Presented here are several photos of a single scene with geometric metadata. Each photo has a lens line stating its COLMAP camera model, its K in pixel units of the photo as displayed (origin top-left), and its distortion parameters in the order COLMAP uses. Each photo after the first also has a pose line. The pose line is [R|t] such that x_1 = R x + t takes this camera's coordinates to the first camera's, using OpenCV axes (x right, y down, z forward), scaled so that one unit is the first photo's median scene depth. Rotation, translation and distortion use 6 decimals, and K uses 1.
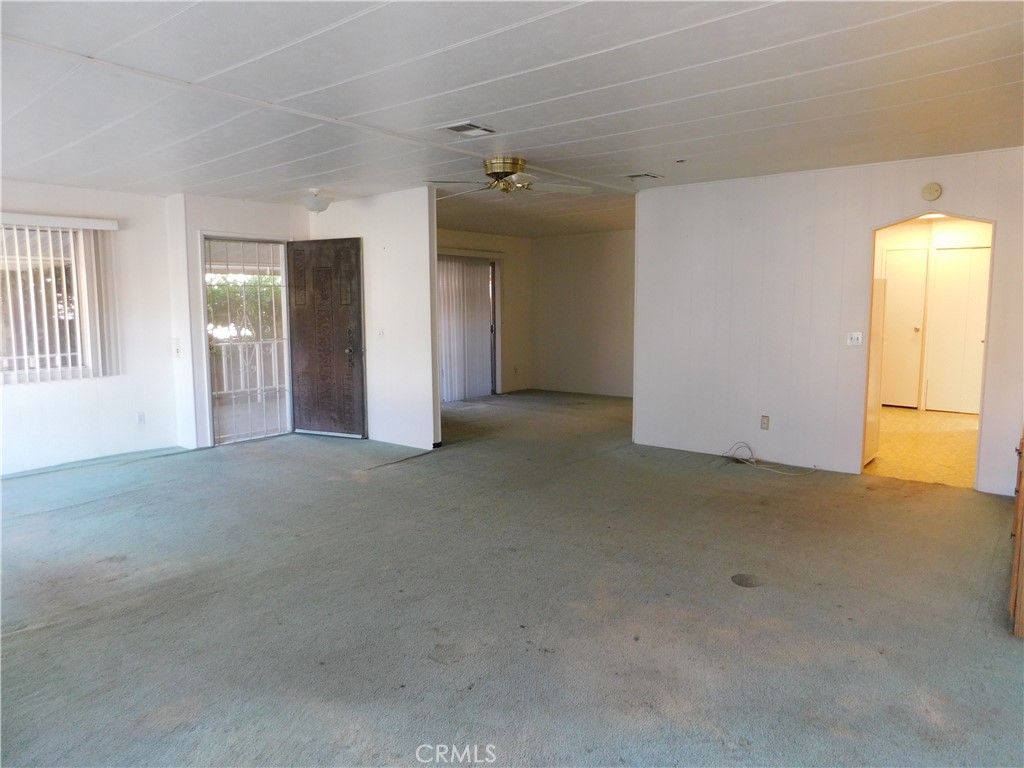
lens RADIAL K [[688.4, 0, 513.1], [0, 688.4, 380.7], [0, 0, 1]] dist [-0.058876, 0.055819]
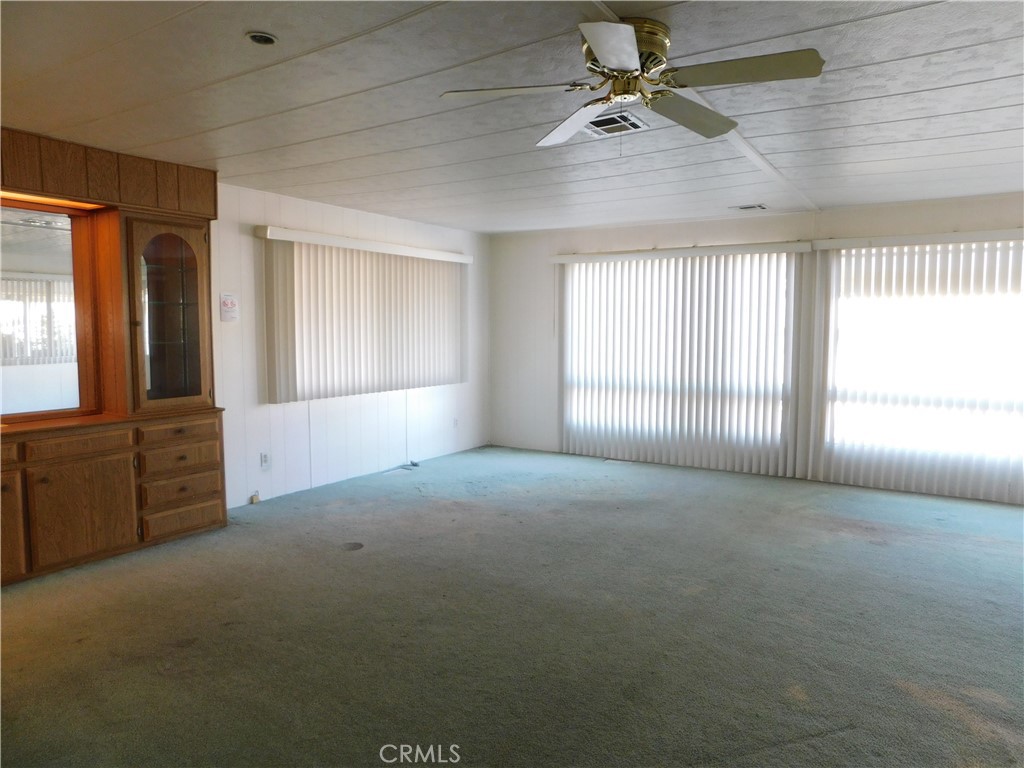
lens RADIAL K [[688.4, 0, 513.1], [0, 688.4, 380.7], [0, 0, 1]] dist [-0.058876, 0.055819]
pose [[-0.994119, 0.012898, -0.107518, 0.179671], [-0.007831, 0.981720, 0.190171, -0.251292], [0.108005, 0.189895, -0.975846, 2.215356]]
